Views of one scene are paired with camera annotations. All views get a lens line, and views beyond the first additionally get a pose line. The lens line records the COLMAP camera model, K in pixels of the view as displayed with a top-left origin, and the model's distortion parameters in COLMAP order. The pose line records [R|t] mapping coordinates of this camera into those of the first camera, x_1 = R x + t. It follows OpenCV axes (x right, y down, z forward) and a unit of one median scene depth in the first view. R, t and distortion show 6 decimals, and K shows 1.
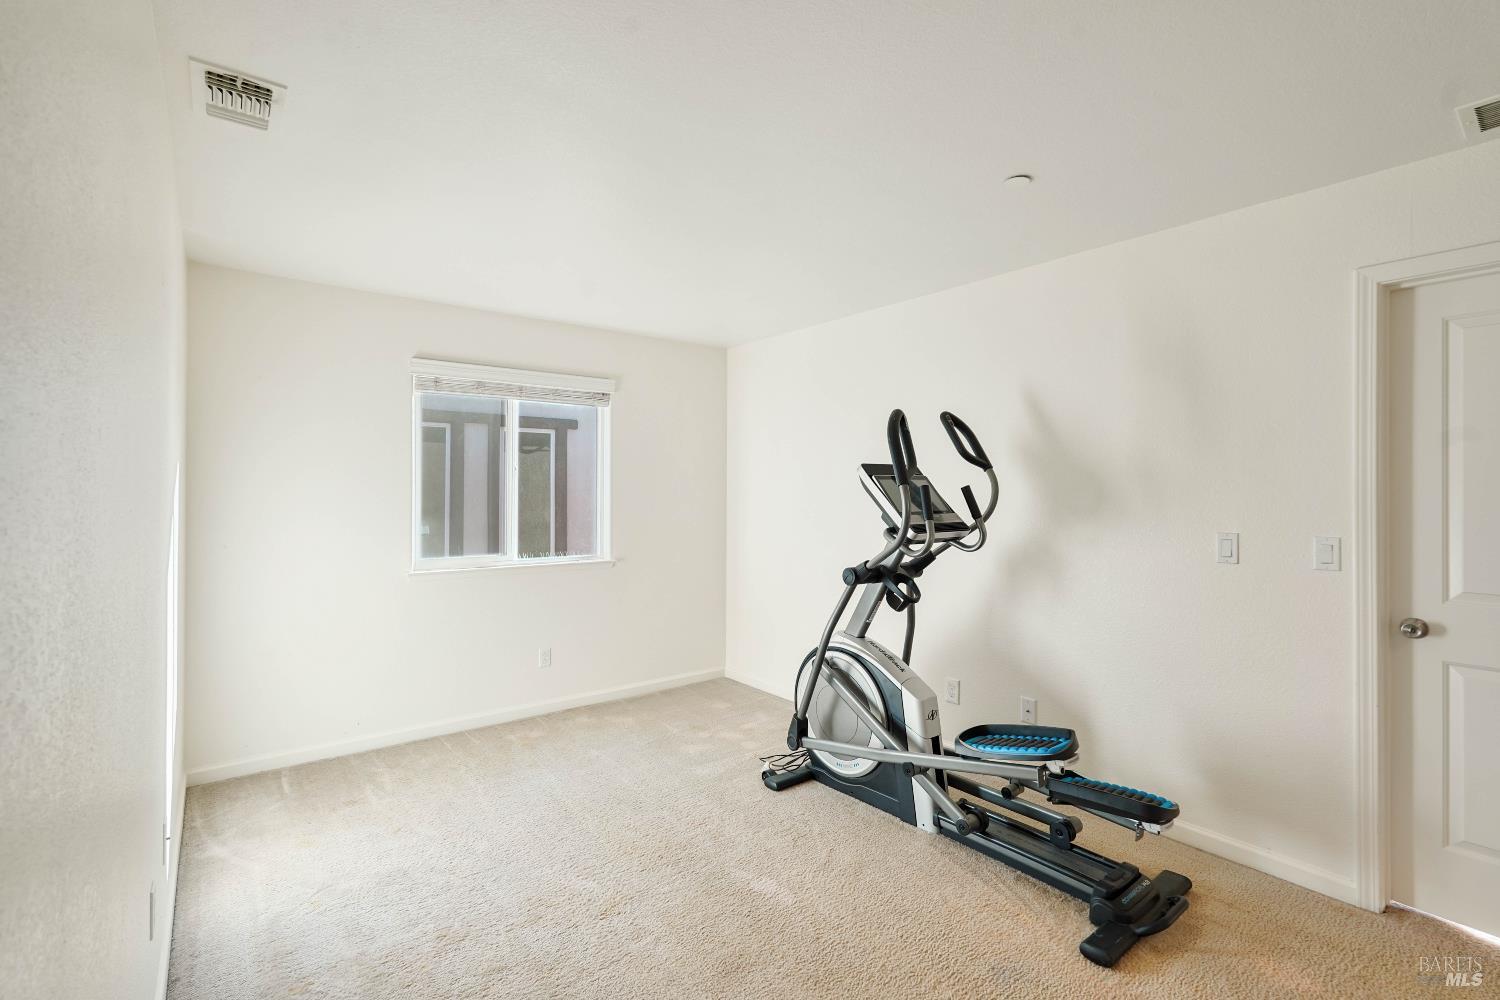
lens RADIAL K [[667.2, 0, 750.0], [0, 667.2, 500.0], [0, 0, 1]] dist [-0.002112, 0.000054]
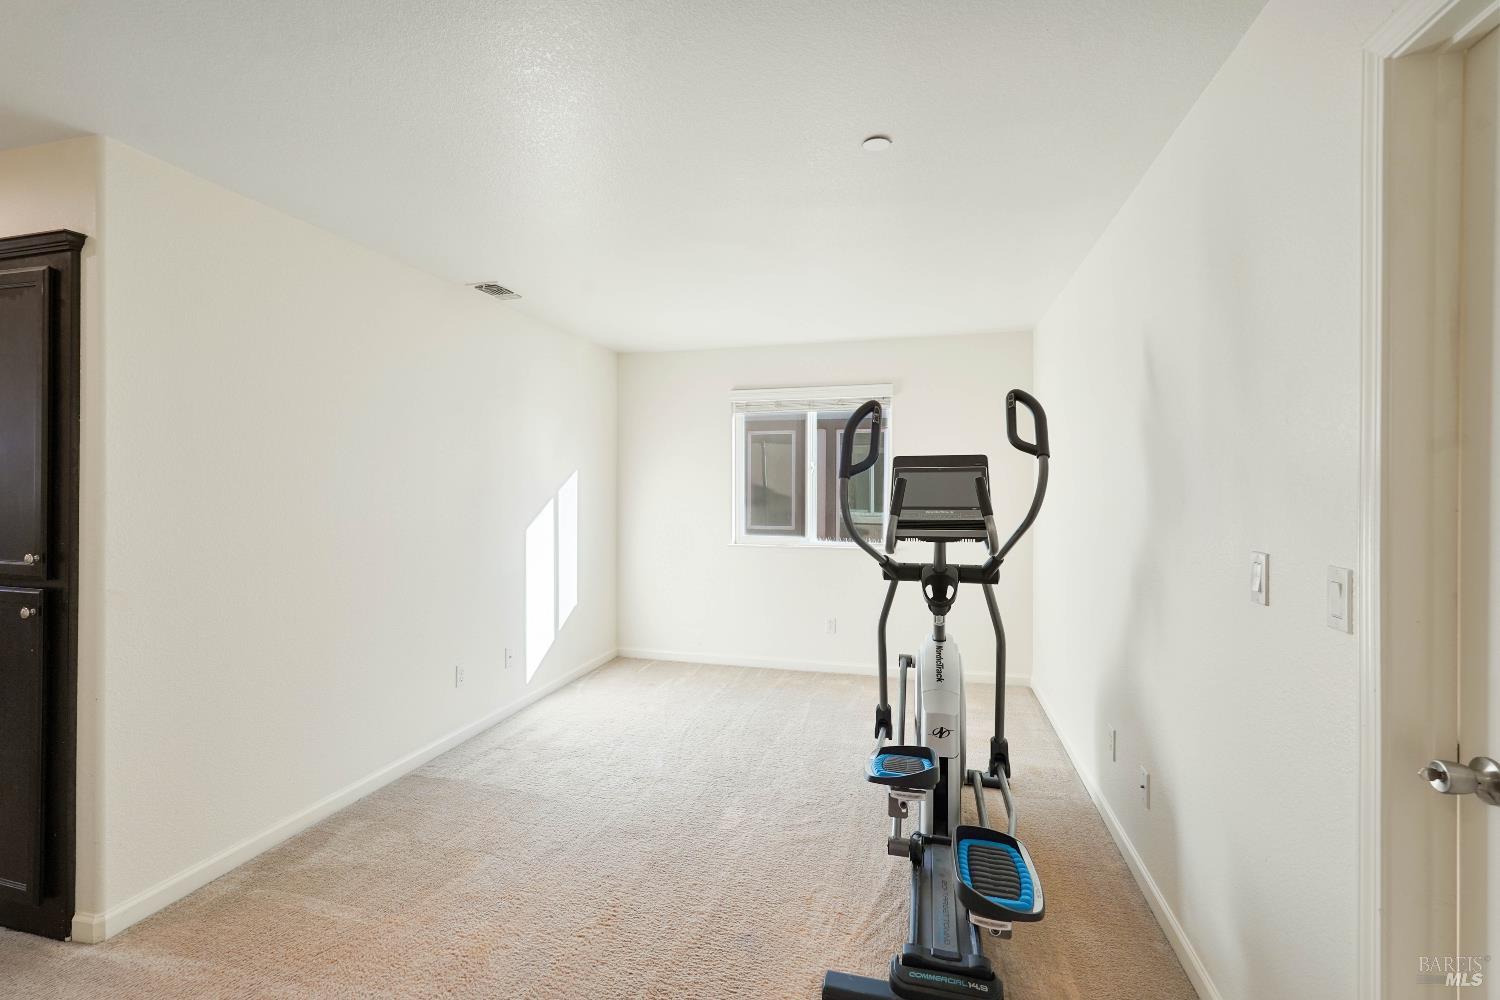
lens RADIAL K [[667.2, 0, 750.0], [0, 667.2, 500.0], [0, 0, 1]] dist [-0.002112, 0.000054]
pose [[0.598460, 0.012349, -0.801058, 0.746227], [-0.005893, 0.999922, 0.011013, -0.000114], [0.801131, -0.001870, 0.598486, 0.228387]]
